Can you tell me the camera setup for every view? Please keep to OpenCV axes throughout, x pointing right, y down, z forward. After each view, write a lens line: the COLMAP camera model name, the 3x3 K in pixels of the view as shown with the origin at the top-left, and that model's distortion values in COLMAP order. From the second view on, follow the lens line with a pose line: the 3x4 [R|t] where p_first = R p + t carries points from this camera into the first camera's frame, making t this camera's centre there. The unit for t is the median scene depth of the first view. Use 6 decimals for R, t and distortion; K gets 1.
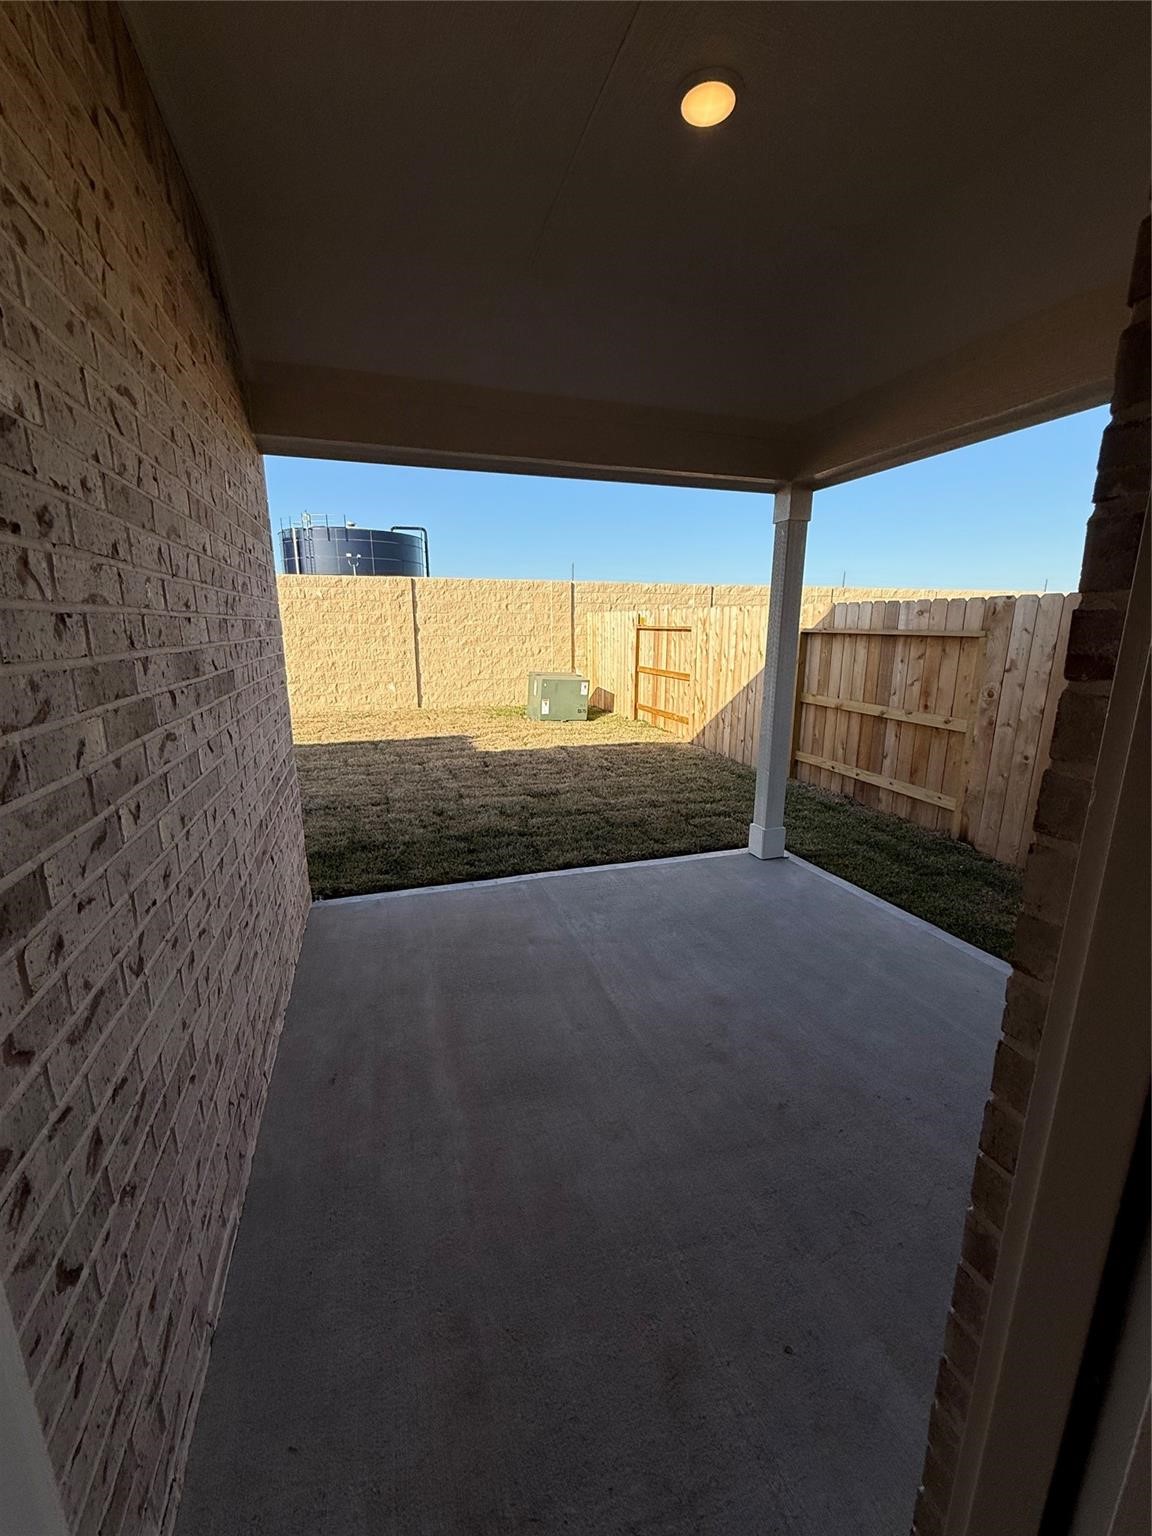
lens RADIAL K [[614.5, 0, 576.8], [0, 614.5, 769.6], [0, 0, 1]] dist [0.002128, 0.000280]
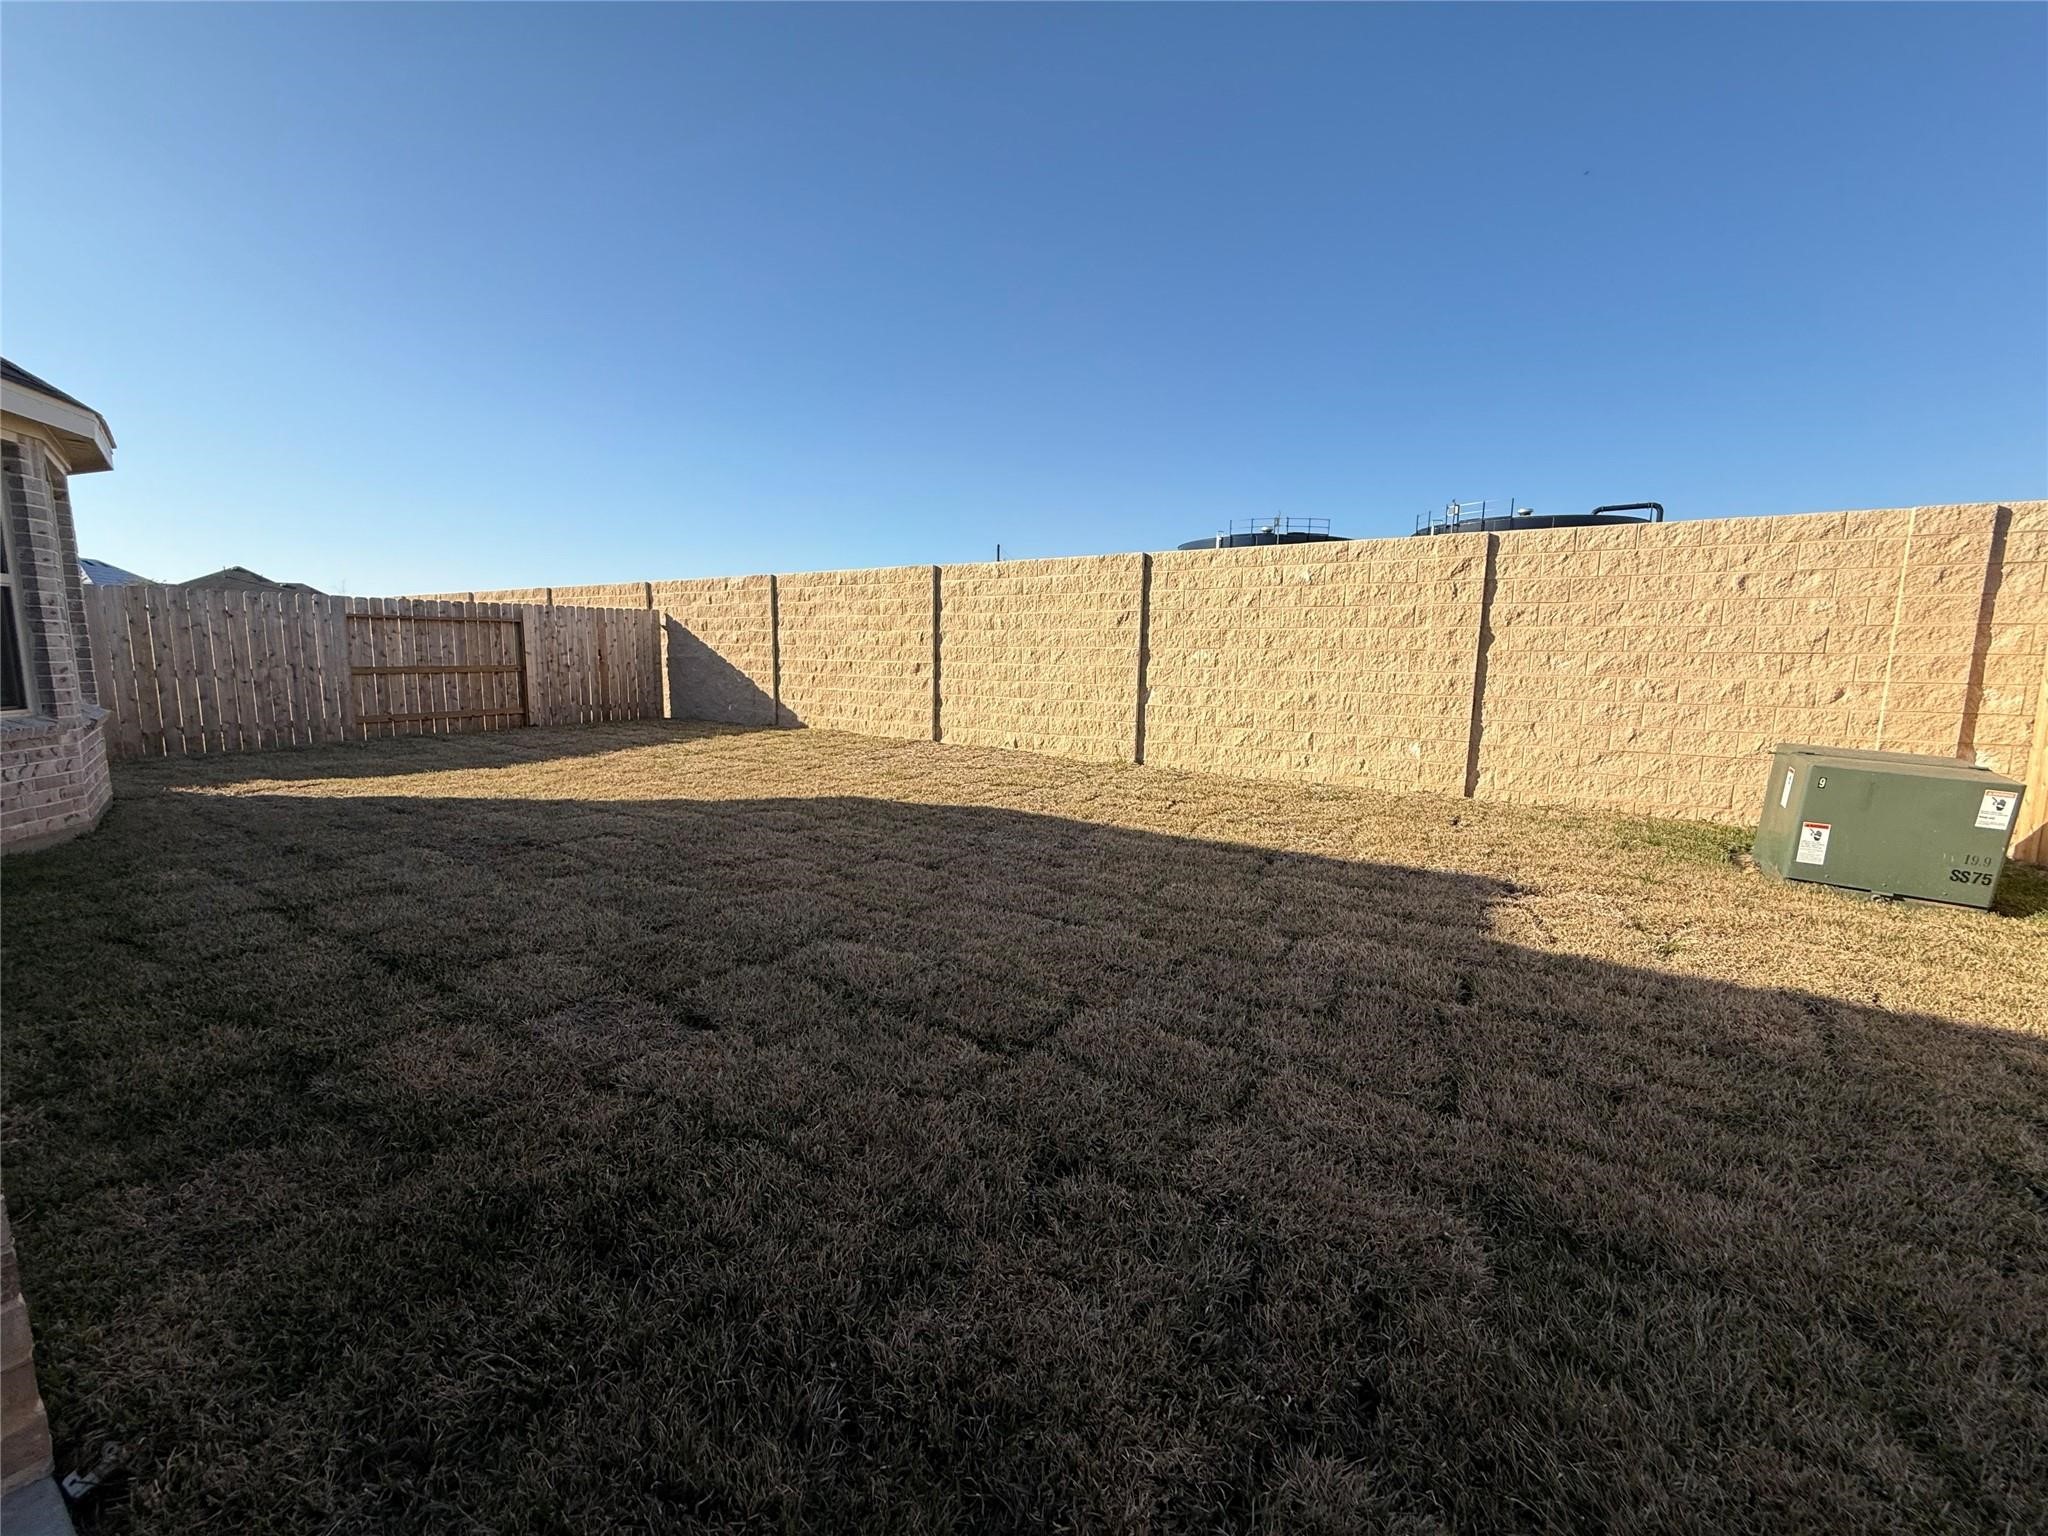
lens RADIAL K [[819.3, 0, 1024.4], [0, 819.3, 769.6], [0, 0, 1]] dist [0.002128, 0.000280]
pose [[0.632377, 0.114875, -0.766096, 0.017415], [-0.192221, 0.981284, -0.011528, -0.048933], [0.750433, 0.154550, 0.642623, 0.332607]]
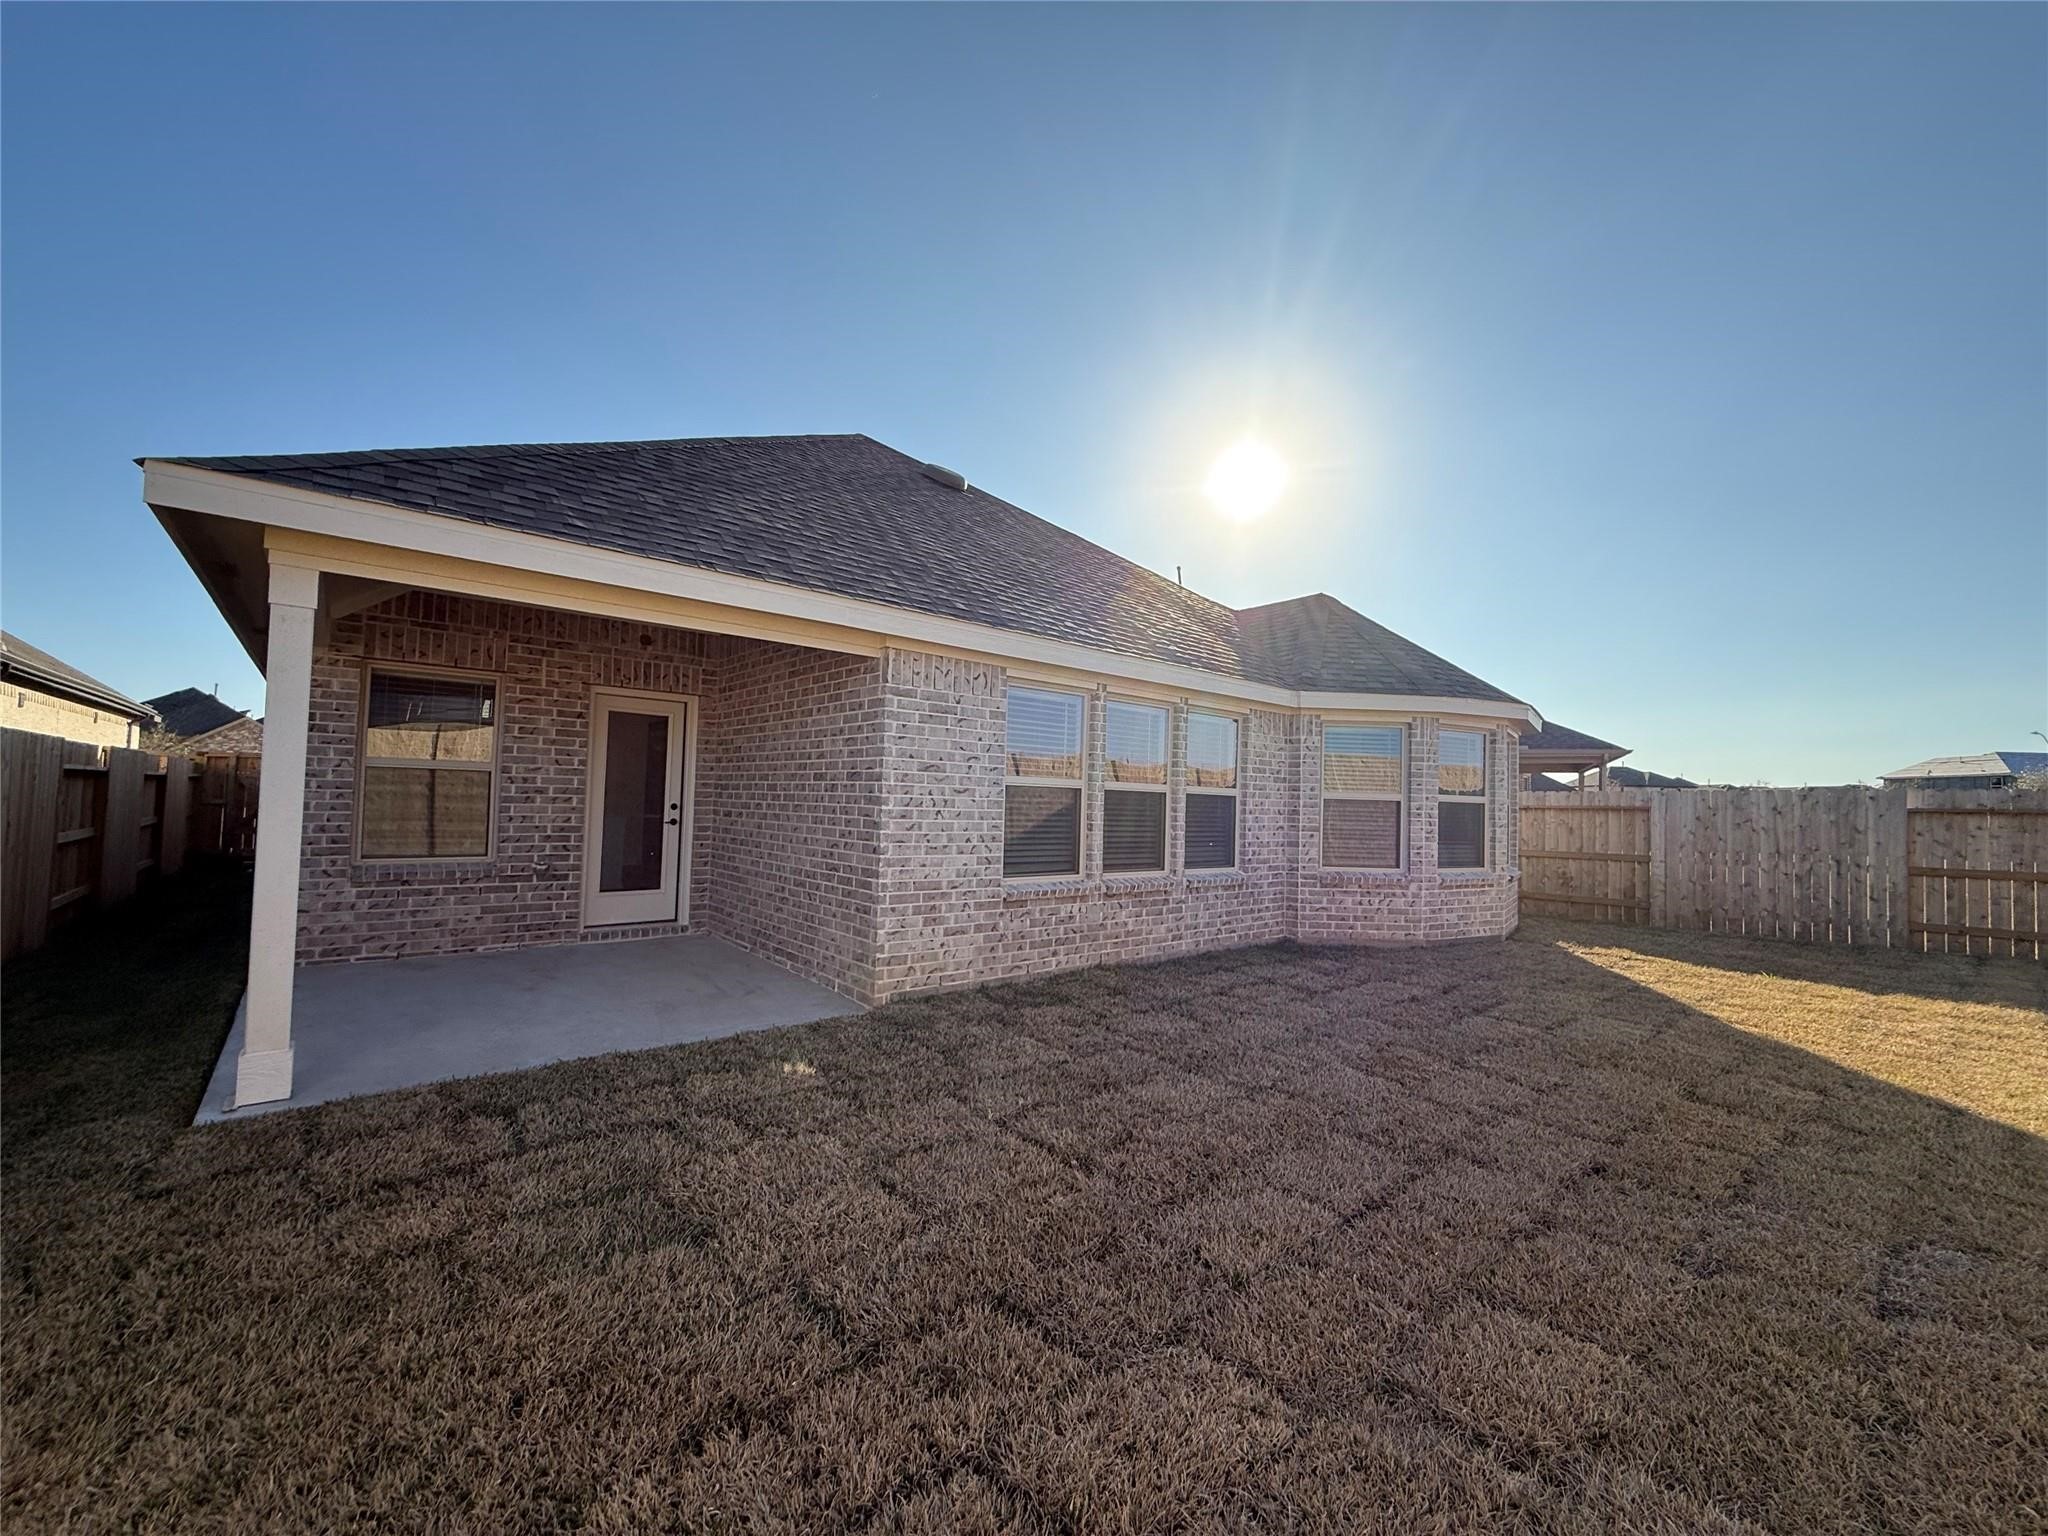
lens RADIAL K [[819.3, 0, 1028.2], [0, 819.3, 769.6], [0, 0, 1]] dist [0.002128, 0.000280]
pose [[-0.923606, -0.043168, -0.380906, -0.033222], [-0.116314, 0.978354, 0.171157, -0.163139], [0.365272, 0.202387, -0.908634, 0.753070]]
